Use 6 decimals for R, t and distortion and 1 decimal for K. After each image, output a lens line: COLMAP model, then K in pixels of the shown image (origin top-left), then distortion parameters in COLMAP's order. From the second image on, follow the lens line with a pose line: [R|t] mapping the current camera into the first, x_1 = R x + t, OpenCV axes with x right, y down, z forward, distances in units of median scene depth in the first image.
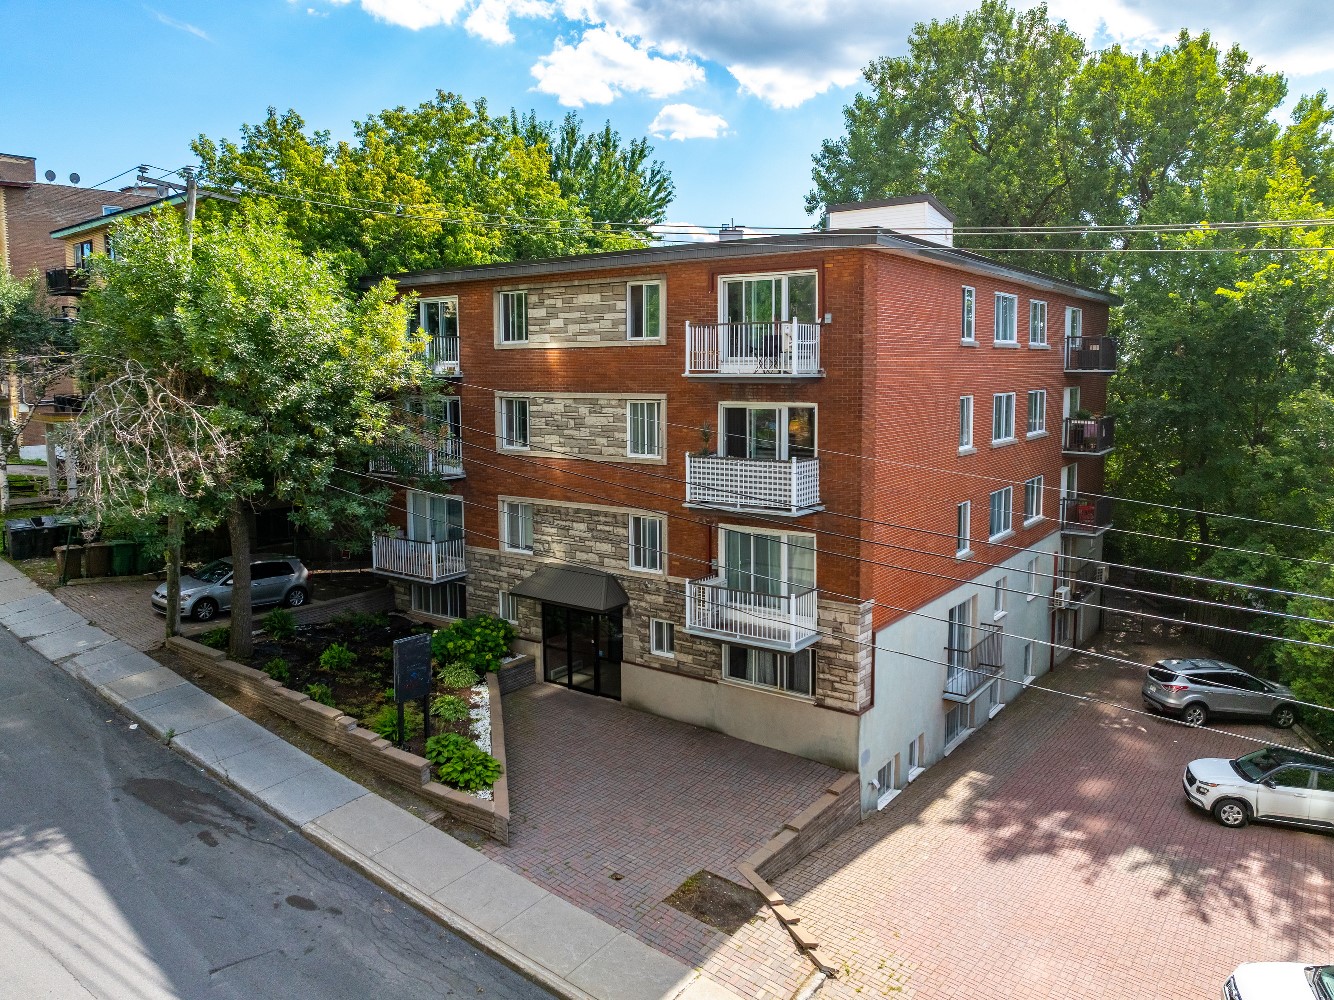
lens RADIAL K [[955.6, 0, 671.8], [0, 955.6, 455.9], [0, 0, 1]] dist [-0.005961, -0.041397]
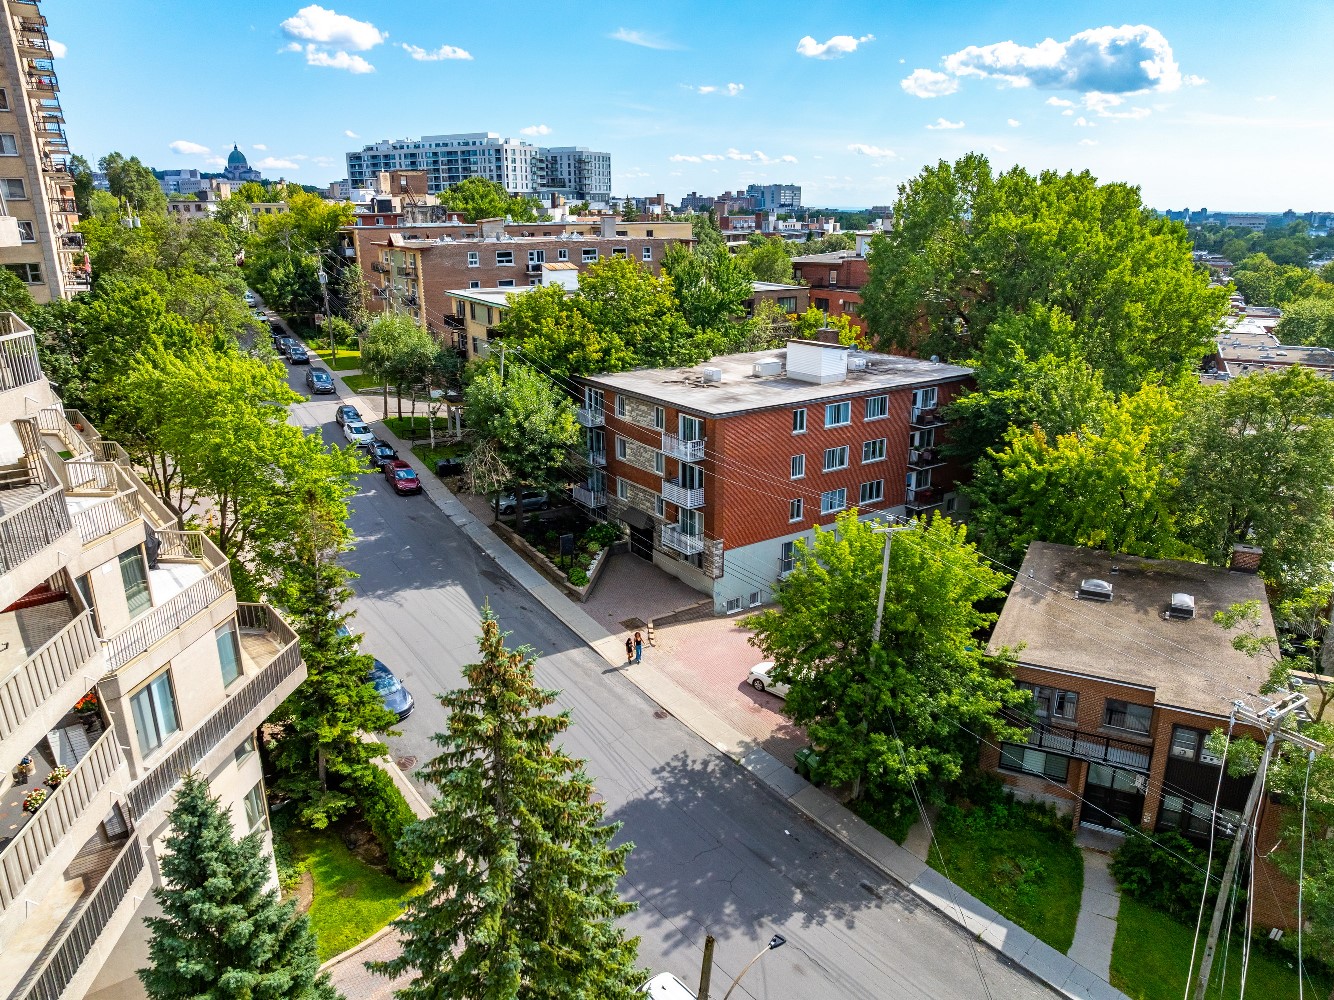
lens RADIAL K [[940.7, 0, 667.0], [0, 940.7, 500.0], [0, 0, 1]] dist [0.003443, -0.072758]
pose [[0.944018, 0.099563, -0.314510, 0.847606], [-0.030690, 0.975741, 0.216768, -0.510442], [0.328462, -0.194980, 0.924173, -1.440391]]
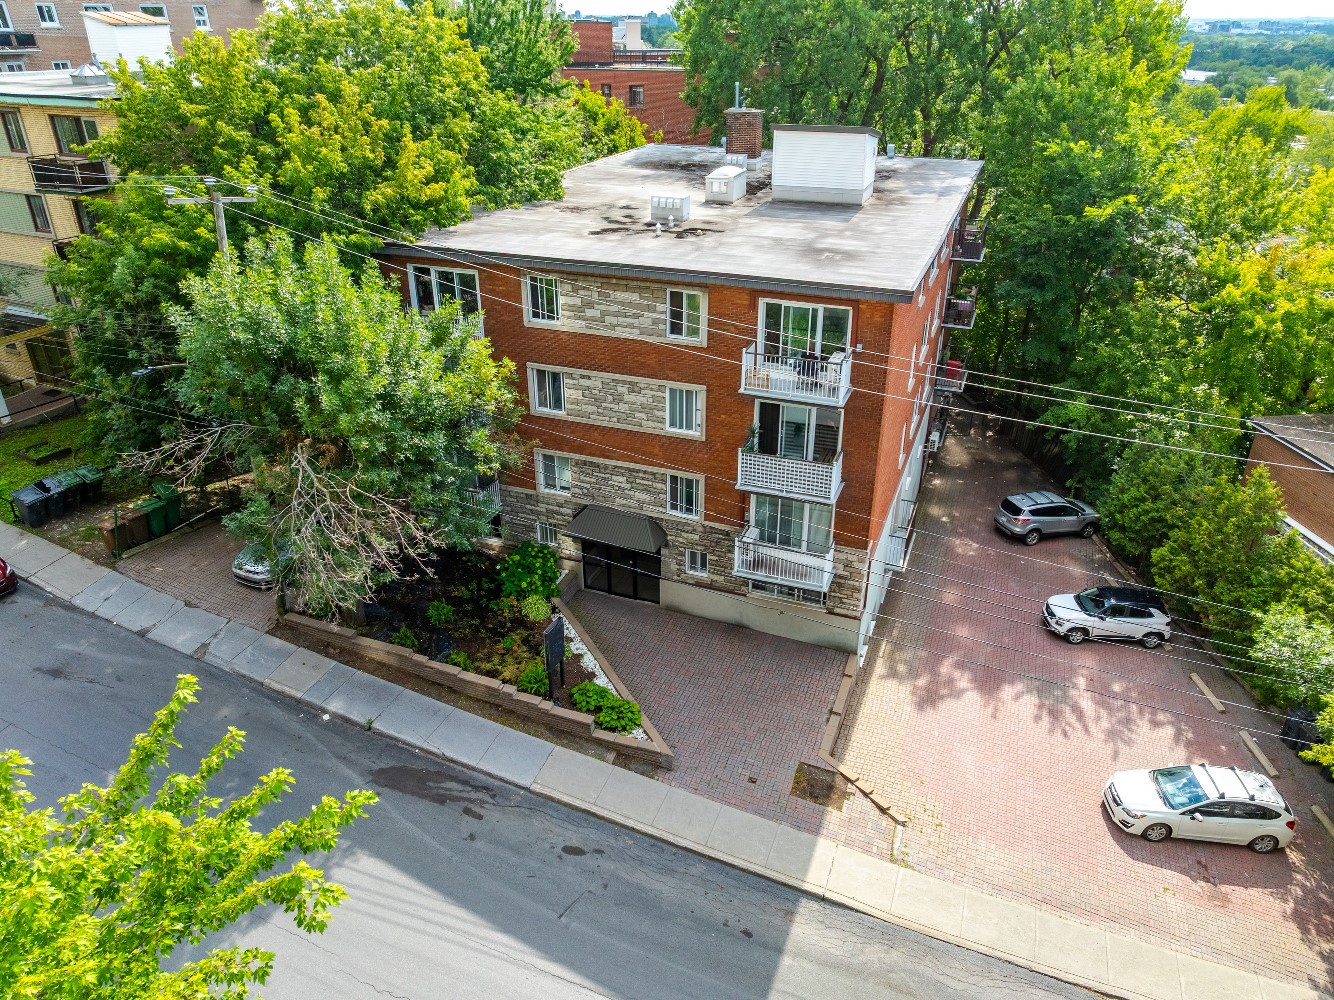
lens RADIAL K [[940.7, 0, 667.0], [0, 940.7, 500.0], [0, 0, 1]] dist [0.003443, -0.072758]
pose [[0.965836, -0.115548, 0.231967, -0.356434], [0.018957, 0.924201, 0.381435, -0.398569], [-0.258458, -0.364006, 0.894818, -0.100683]]
